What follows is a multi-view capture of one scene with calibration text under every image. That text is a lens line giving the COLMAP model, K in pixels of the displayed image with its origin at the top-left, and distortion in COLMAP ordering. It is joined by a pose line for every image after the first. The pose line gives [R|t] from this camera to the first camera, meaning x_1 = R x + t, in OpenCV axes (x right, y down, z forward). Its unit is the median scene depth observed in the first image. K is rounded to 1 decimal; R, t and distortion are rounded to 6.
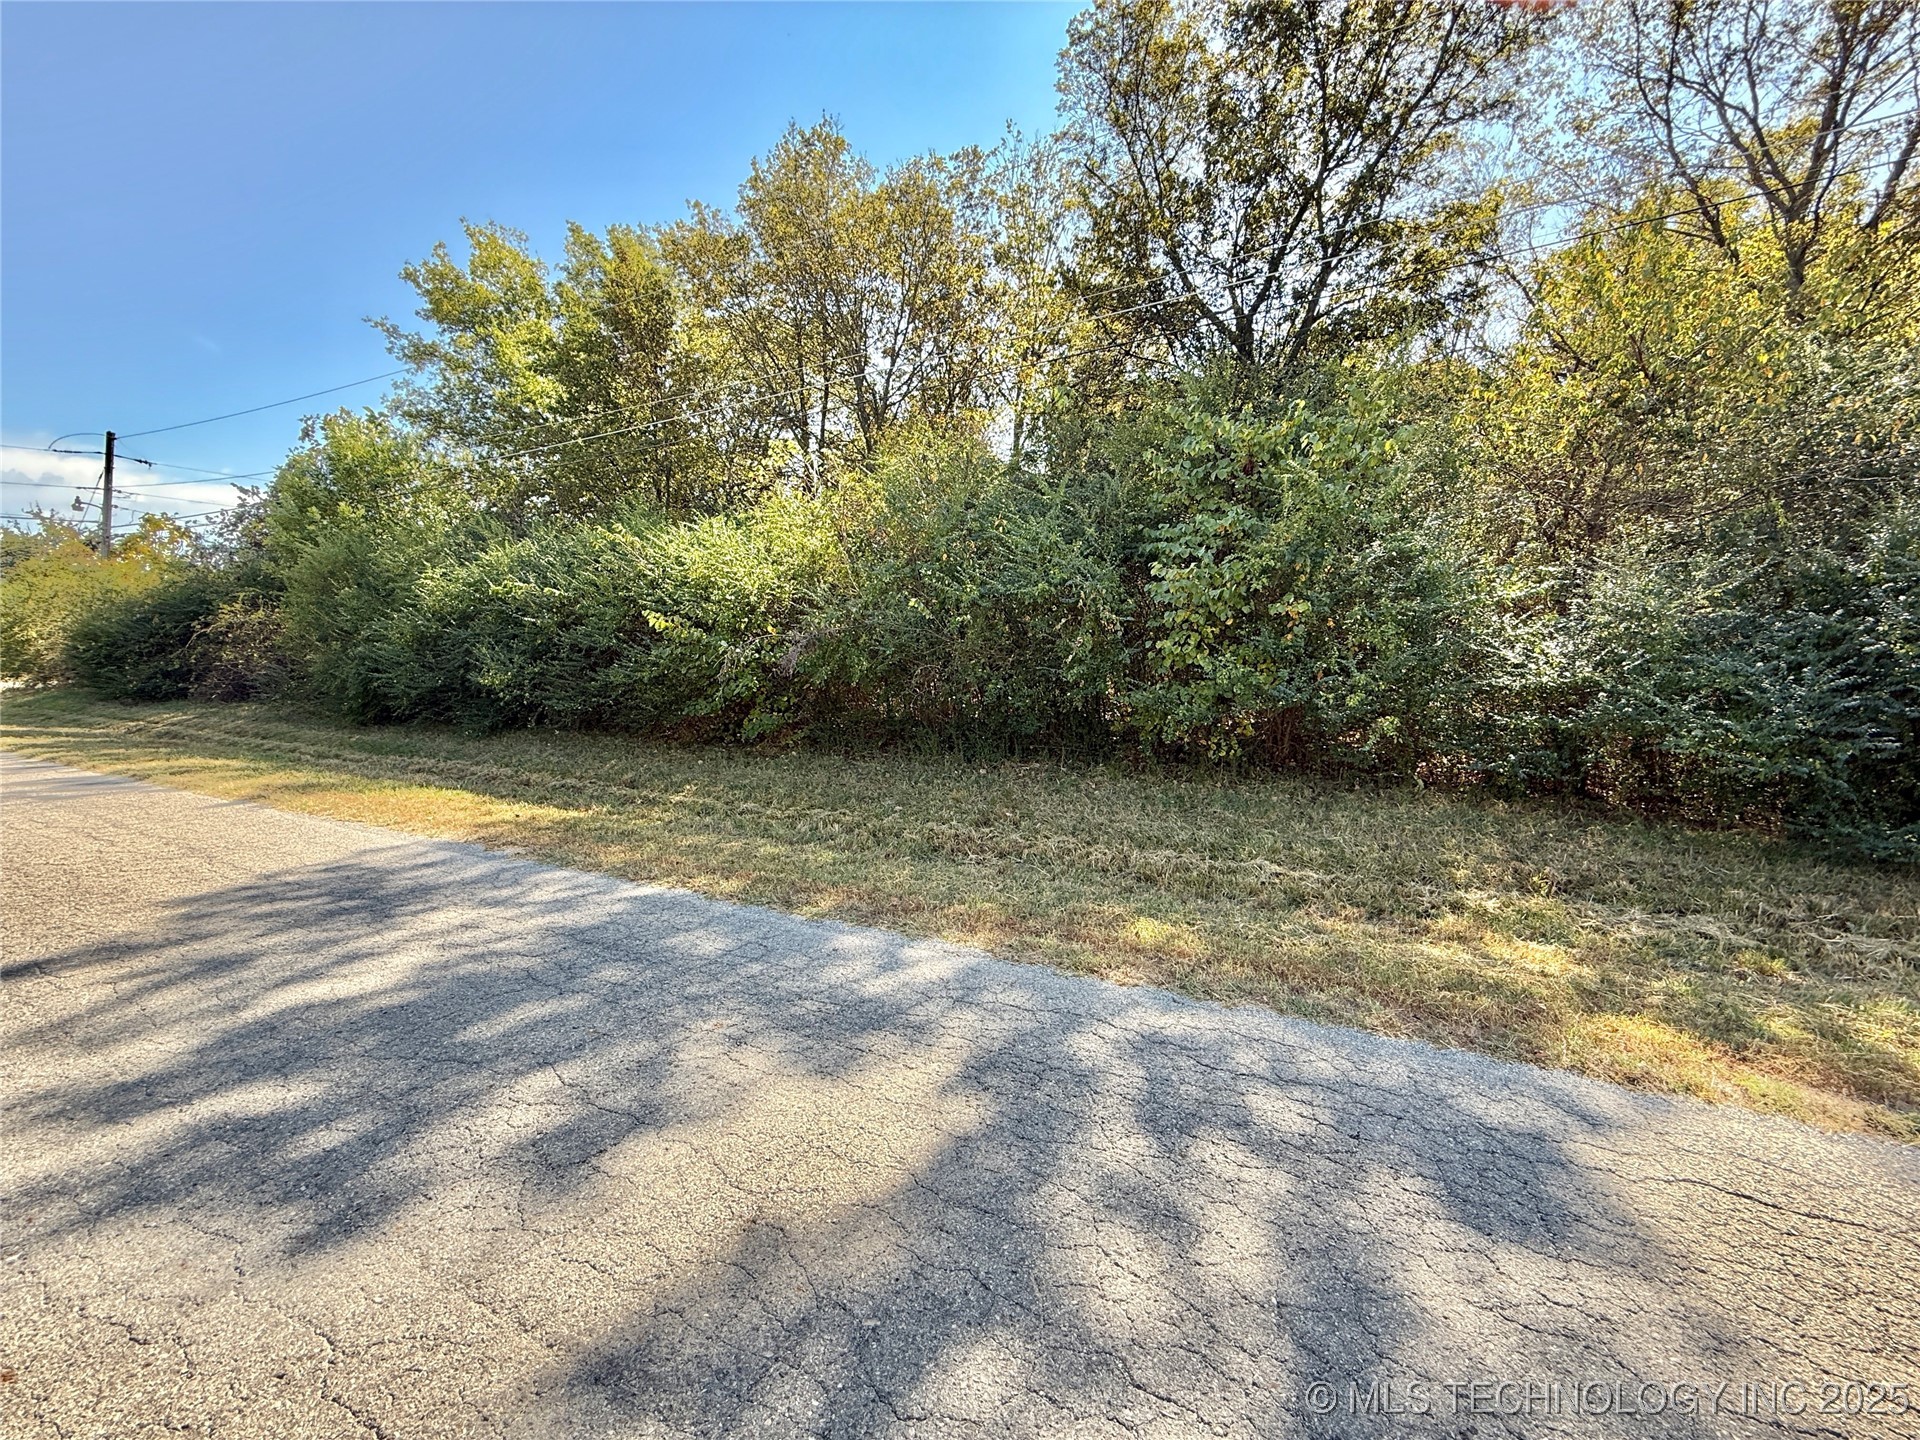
lens RADIAL K [[771.9, 0, 960.7], [0, 771.9, 715.5], [0, 0, 1]] dist [0.001311, 0.000675]
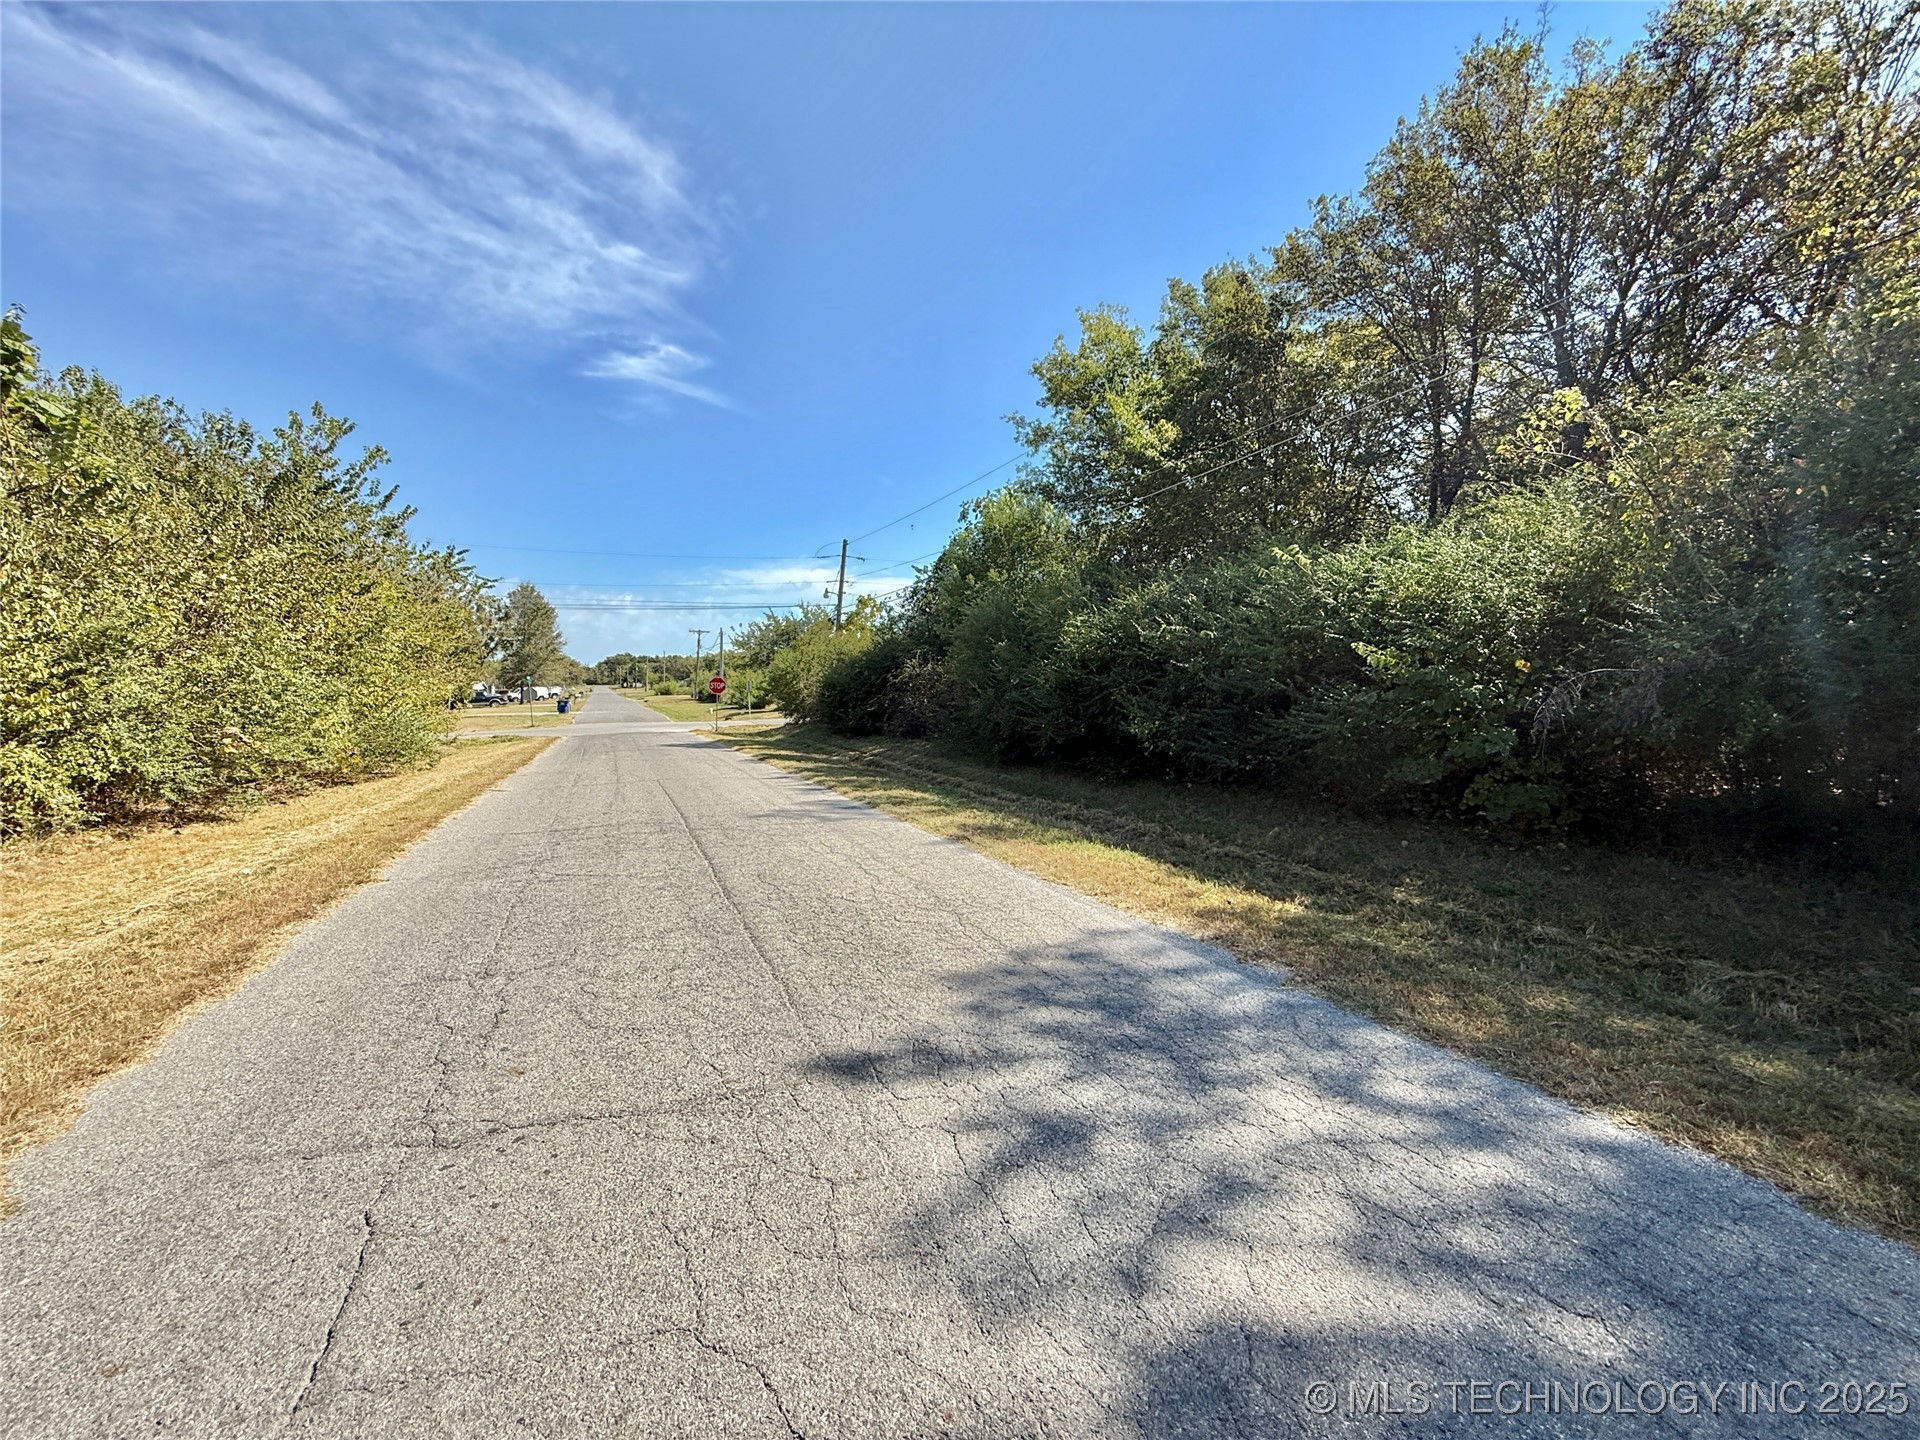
lens RADIAL K [[771.9, 0, 960.3], [0, 771.9, 716.1], [0, 0, 1]] dist [0.001311, 0.000675]
pose [[0.791808, 0.012997, -0.610631, -0.133649], [-0.047772, 0.998029, -0.040703, -0.007303], [0.608898, 0.061400, 0.790868, 0.080217]]
